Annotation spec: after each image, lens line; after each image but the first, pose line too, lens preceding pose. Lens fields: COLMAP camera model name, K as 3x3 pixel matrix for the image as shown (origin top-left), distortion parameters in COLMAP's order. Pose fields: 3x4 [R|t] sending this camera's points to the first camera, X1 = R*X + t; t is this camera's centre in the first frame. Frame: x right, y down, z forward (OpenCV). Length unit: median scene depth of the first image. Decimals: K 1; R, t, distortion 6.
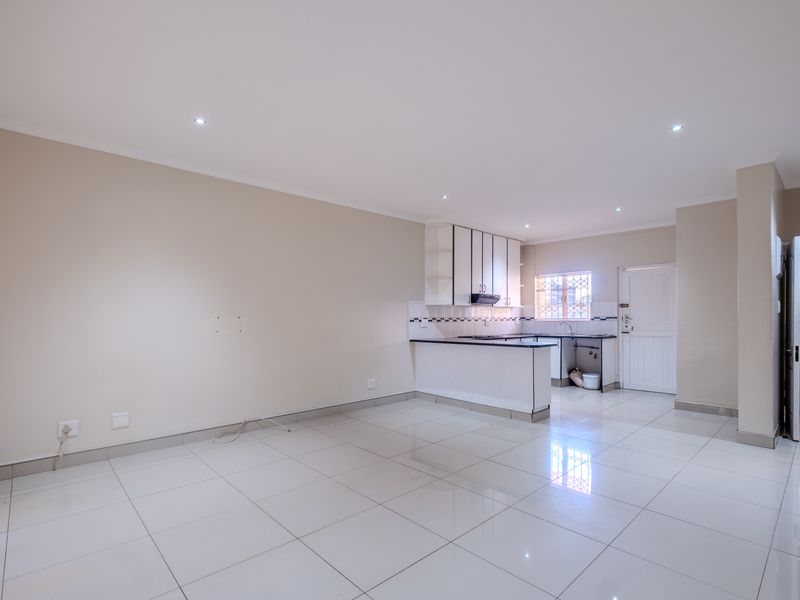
lens RADIAL K [[390.3, 0, 400.1], [0, 390.3, 306.2], [0, 0, 1]] dist [-0.034713, -0.001482]
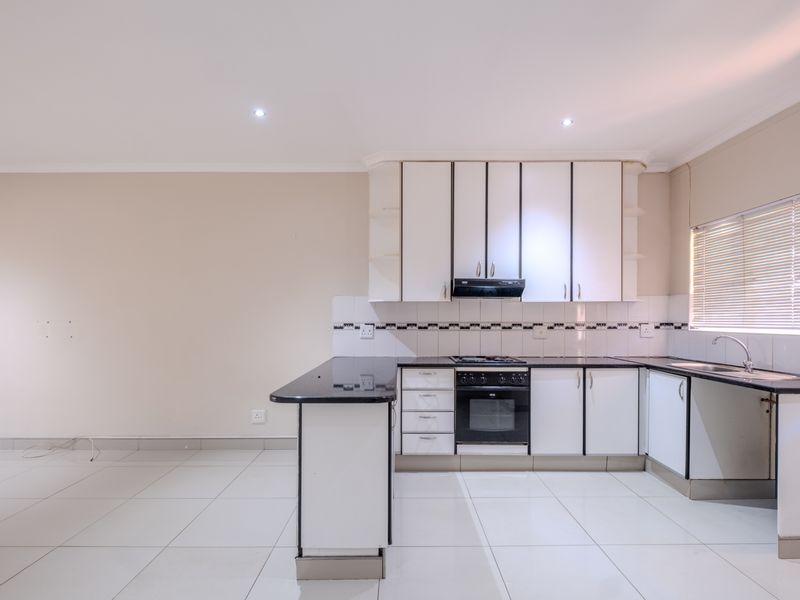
lens RADIAL K [[444.9, 0, 400.3], [0, 444.9, 306.5], [0, 0, 1]] dist [-0.020692, -0.001953]
pose [[0.738542, -0.016490, -0.674006, 0.563695], [0.018331, 0.999822, -0.004374, 0.007468], [0.673959, -0.009125, 0.738713, 0.503552]]
